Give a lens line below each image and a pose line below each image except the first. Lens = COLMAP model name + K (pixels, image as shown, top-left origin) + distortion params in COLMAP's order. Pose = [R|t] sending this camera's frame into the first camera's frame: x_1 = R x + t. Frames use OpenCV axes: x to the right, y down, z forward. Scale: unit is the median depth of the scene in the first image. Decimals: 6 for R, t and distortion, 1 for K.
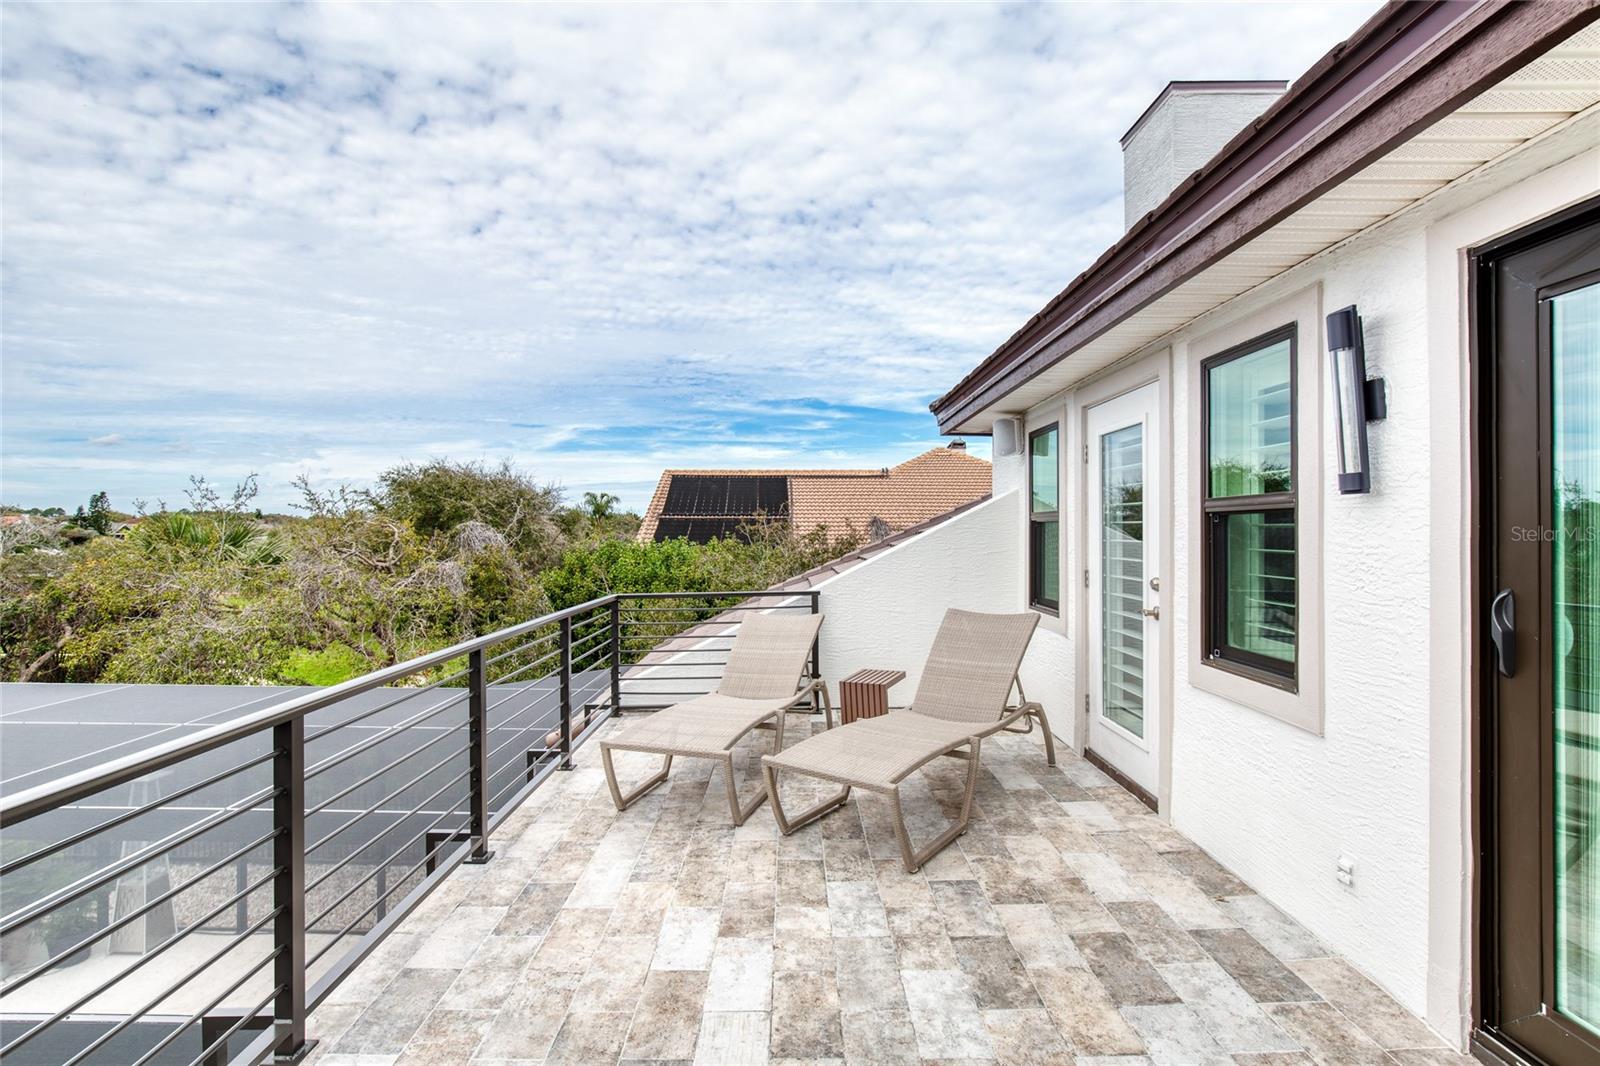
lens RADIAL K [[729.2, 0, 800.0], [0, 729.2, 533.0], [0, 0, 1]] dist [-0.003156, -0.000888]
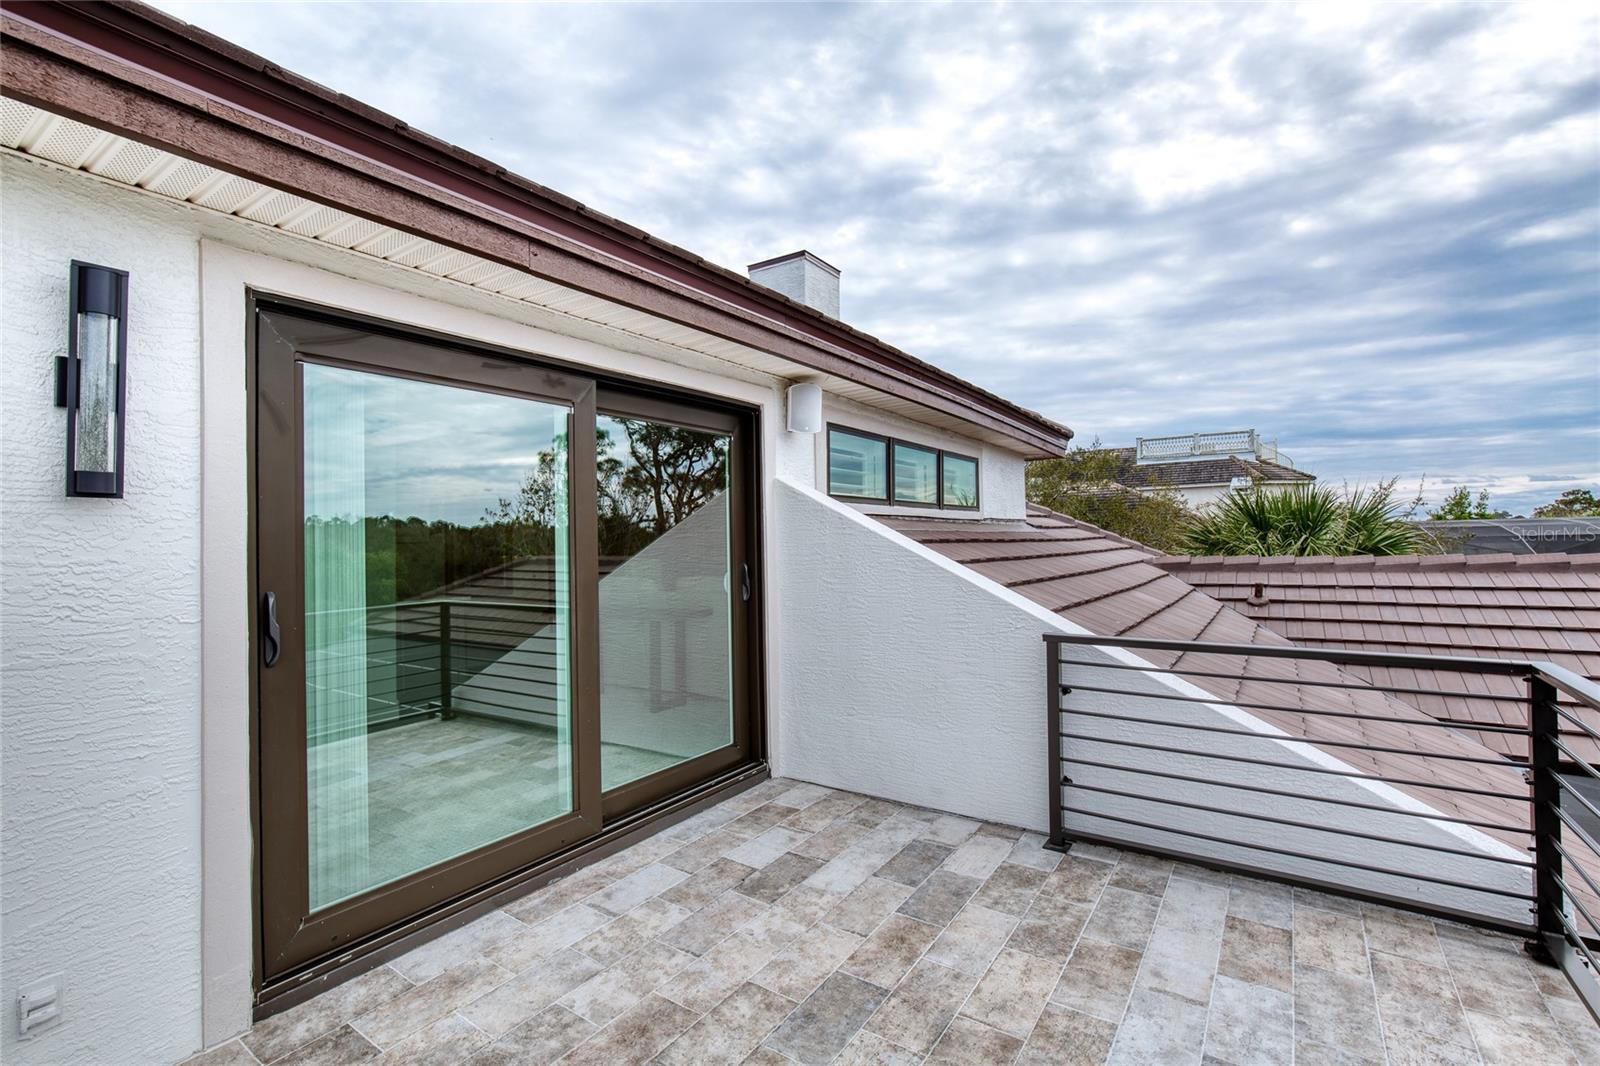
lens RADIAL K [[729.2, 0, 800.0], [0, 729.2, 533.0], [0, 0, 1]] dist [-0.003156, -0.000888]
pose [[-0.828312, 0.015161, 0.560062, -0.311100], [0.014576, 0.999879, -0.005510, 0.000429], [-0.560077, 0.003600, -0.828433, 1.175709]]
